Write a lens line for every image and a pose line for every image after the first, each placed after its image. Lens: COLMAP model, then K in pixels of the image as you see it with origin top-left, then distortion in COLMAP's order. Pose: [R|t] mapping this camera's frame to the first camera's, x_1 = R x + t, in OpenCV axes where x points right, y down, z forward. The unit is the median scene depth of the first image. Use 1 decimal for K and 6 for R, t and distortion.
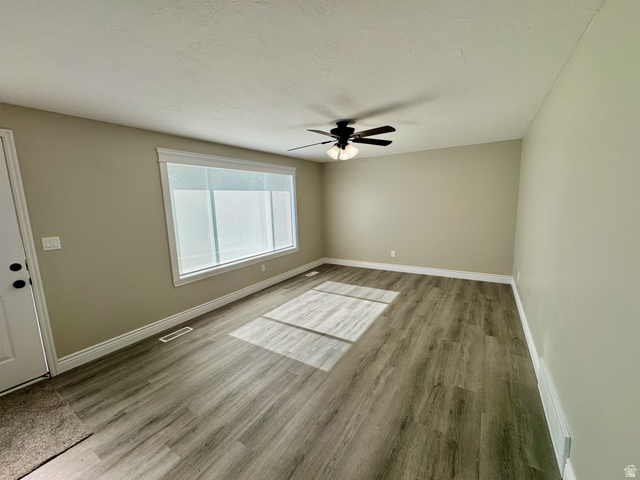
lens RADIAL K [[261.9, 0, 318.3], [0, 261.9, 240.0], [0, 0, 1]] dist [-0.007064, -0.000121]
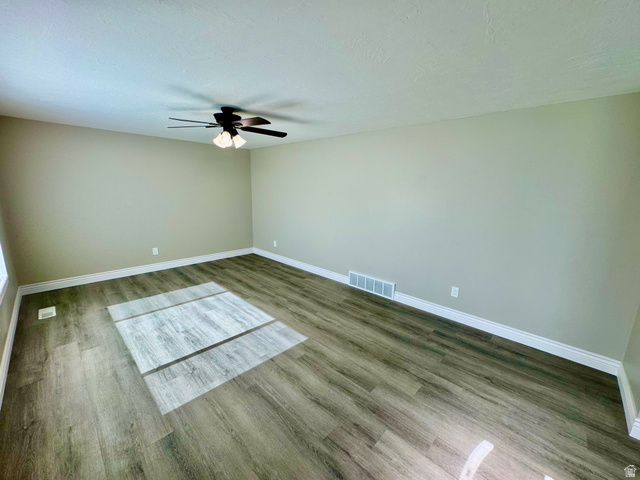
lens RADIAL K [[261.9, 0, 318.3], [0, 261.9, 240.0], [0, 0, 1]] dist [-0.007064, -0.000121]
pose [[0.203301, -0.152890, 0.967106, -0.691714], [0.113732, 0.984735, 0.131768, -0.058278], [-0.972488, 0.083202, 0.217586, 0.440861]]
